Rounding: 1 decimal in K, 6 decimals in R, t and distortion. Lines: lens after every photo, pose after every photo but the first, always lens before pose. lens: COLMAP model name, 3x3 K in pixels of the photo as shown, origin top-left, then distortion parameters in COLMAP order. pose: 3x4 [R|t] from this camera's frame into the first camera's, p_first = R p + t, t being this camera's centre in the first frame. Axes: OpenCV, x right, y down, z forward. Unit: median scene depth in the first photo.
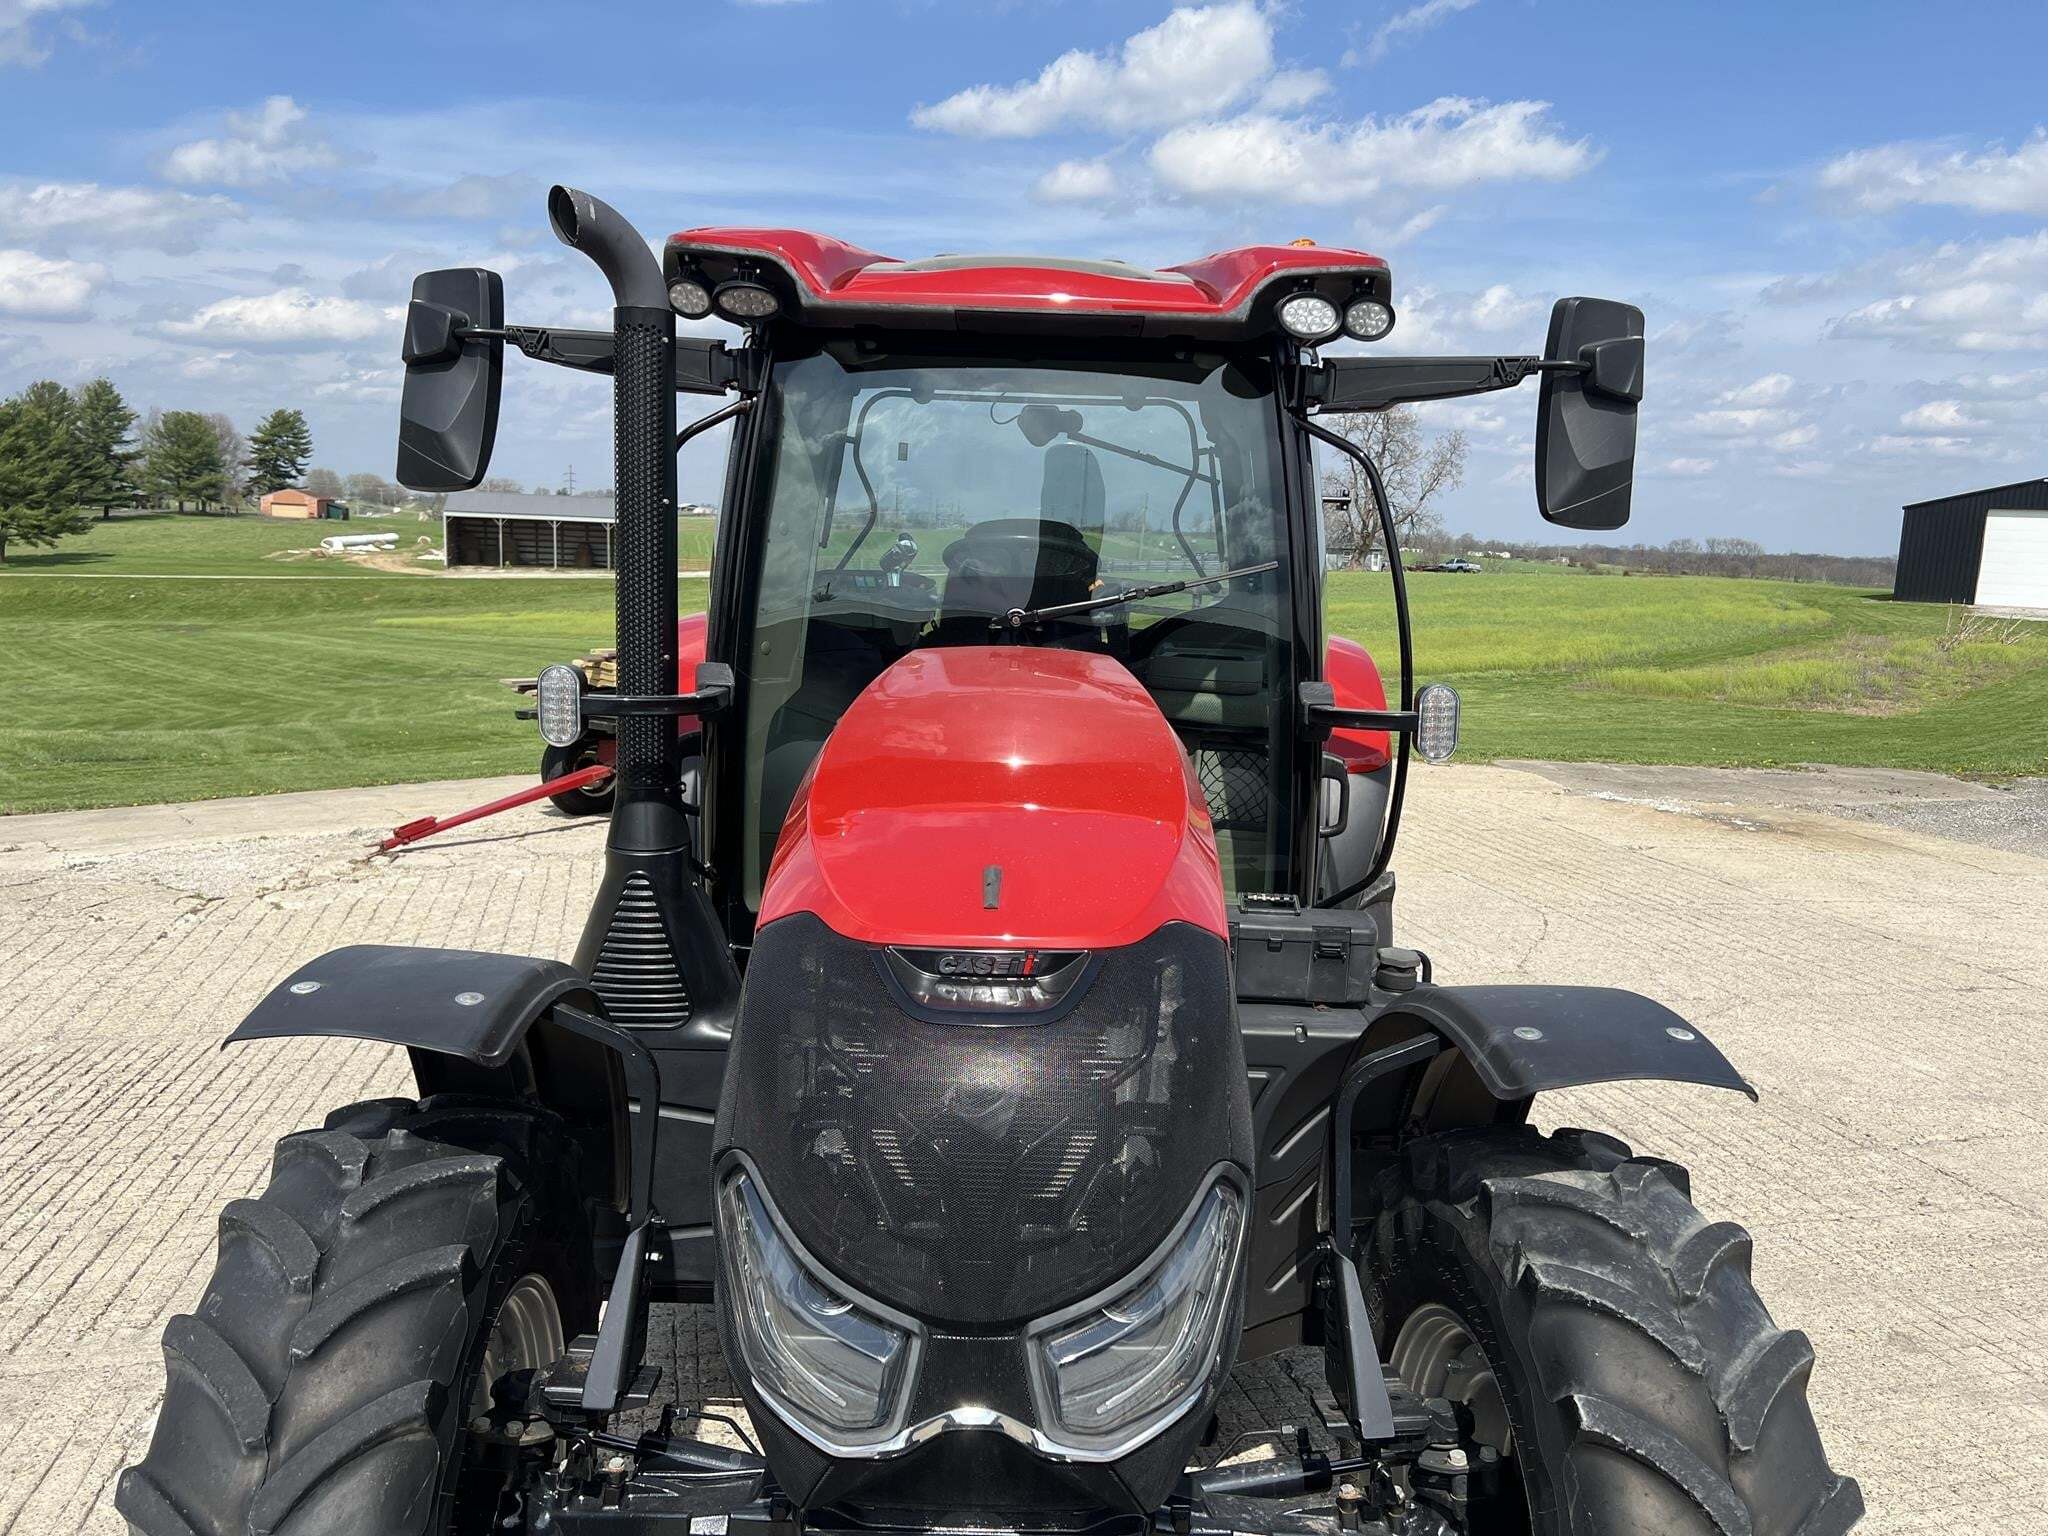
lens RADIAL K [[1528.7, 0, 1036.3], [0, 1528.7, 774.8], [0, 0, 1]] dist [0.049365, -0.064455]
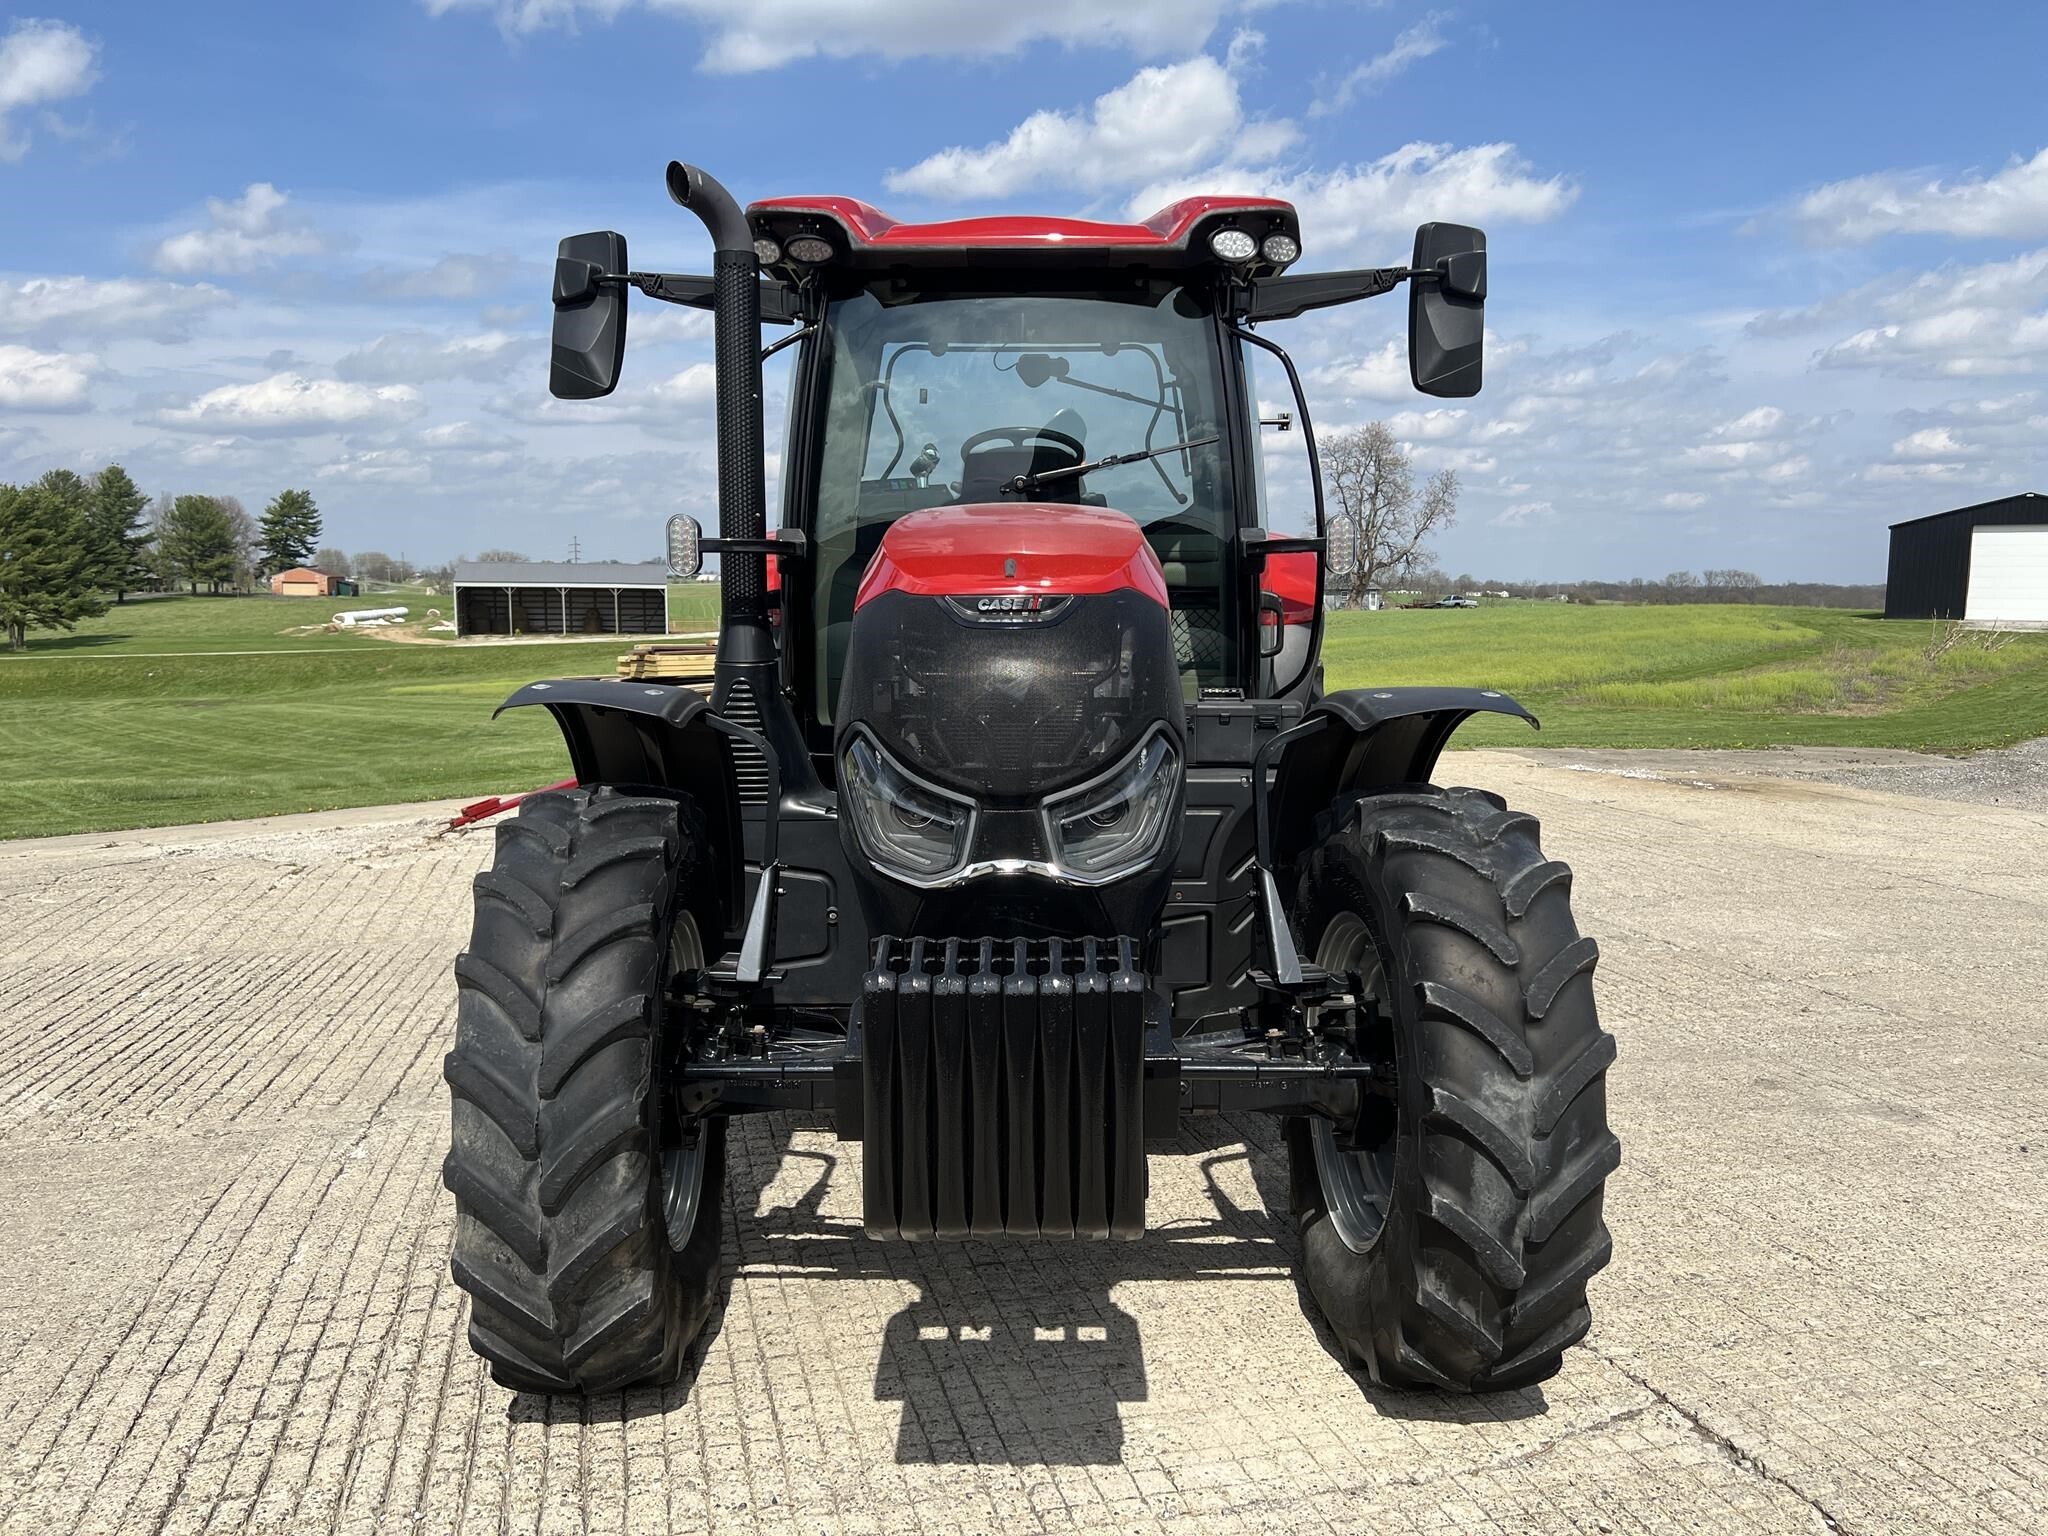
lens RADIAL K [[1528.7, 0, 1036.3], [0, 1528.7, 774.8], [0, 0, 1]] dist [0.049365, -0.064455]
pose [[0.999437, -0.033240, -0.004661, -0.000957], [0.033050, 0.998796, -0.036261, 0.109567], [0.005861, 0.036087, 0.999331, -0.169285]]
